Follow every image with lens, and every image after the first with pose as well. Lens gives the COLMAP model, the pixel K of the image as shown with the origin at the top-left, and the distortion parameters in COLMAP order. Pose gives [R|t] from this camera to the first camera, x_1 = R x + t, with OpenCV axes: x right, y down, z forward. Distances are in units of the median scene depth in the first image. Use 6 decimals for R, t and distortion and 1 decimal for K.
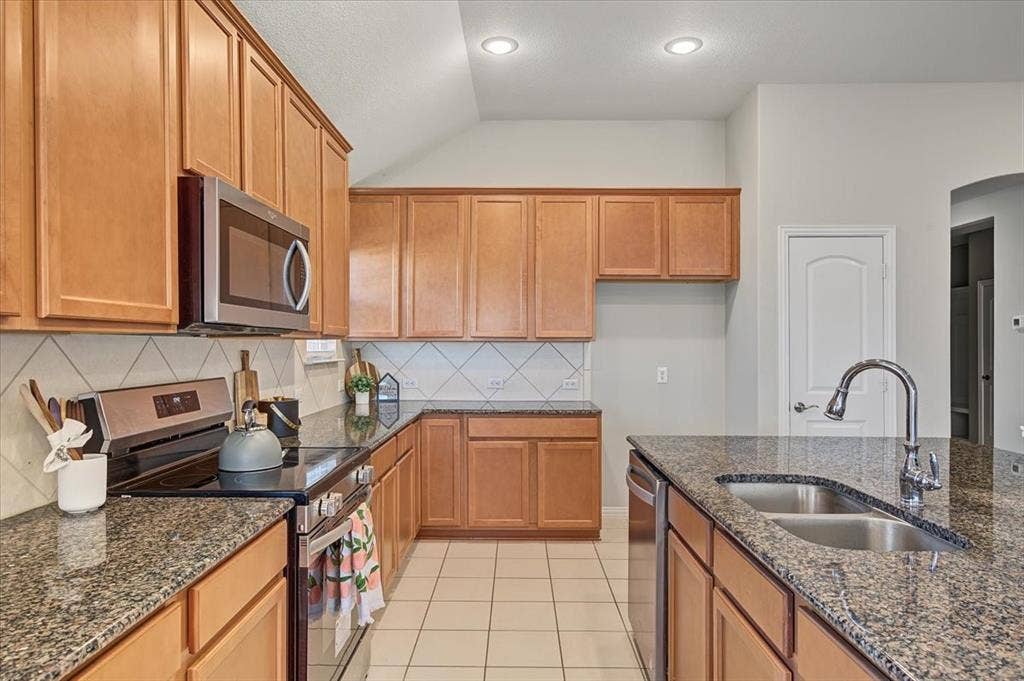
lens RADIAL K [[607.7, 0, 511.1], [0, 607.7, 342.5], [0, 0, 1]] dist [-0.005529, 0.000205]
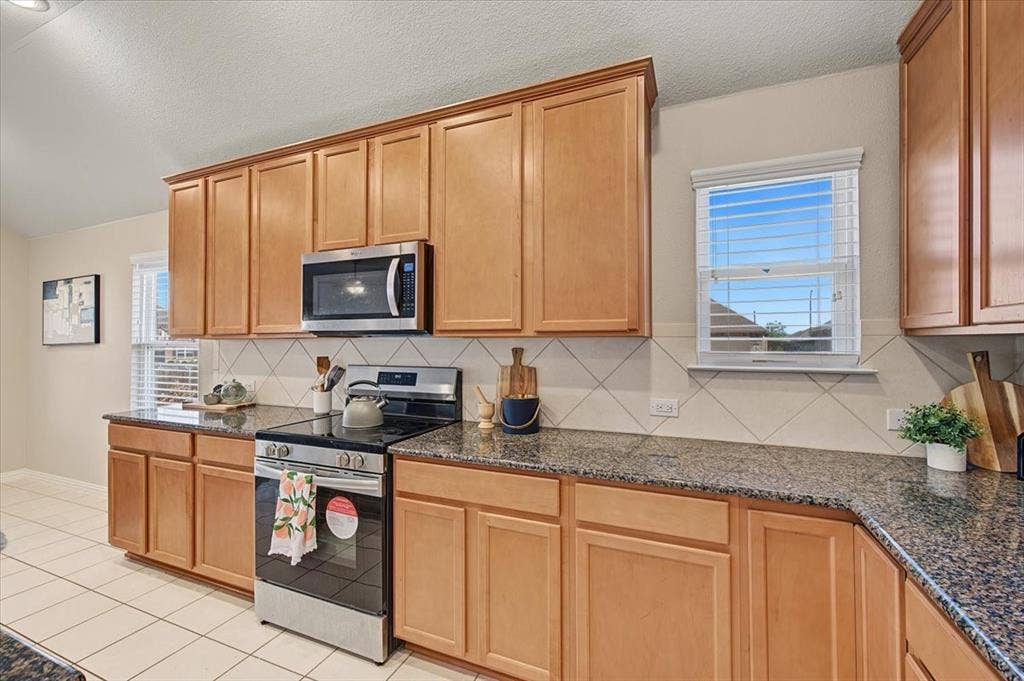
lens RADIAL K [[407.2, 0, 515.4], [0, 407.2, 334.8], [0, 0, 1]] dist [0.001506, 0.001074]
pose [[-0.376408, -0.012261, -0.926373, 0.181805], [0.004021, 0.999881, -0.014867, 0.000157], [0.926445, -0.009321, -0.376314, 0.892135]]
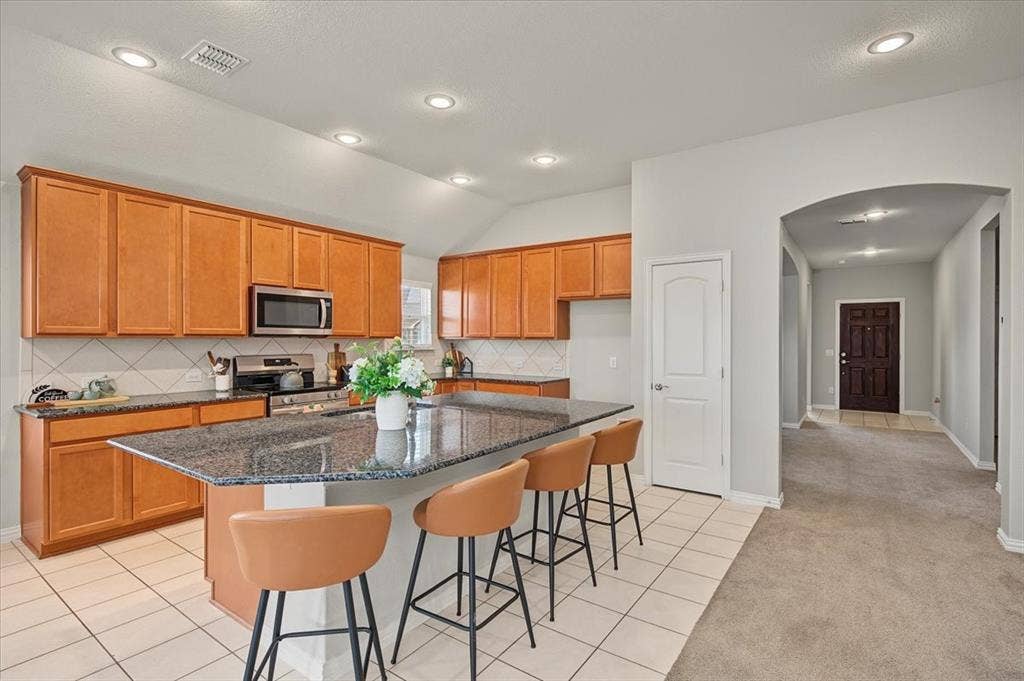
lens RADIAL K [[496.1, 0, 517.4], [0, 496.1, 340.3], [0, 0, 1]] dist [0.004500, 0.000332]
pose [[0.822282, 0.002845, -0.569074, 0.851804], [-0.000634, 0.999991, 0.004083, -0.005177], [0.569080, -0.002997, 0.822277, -0.125121]]
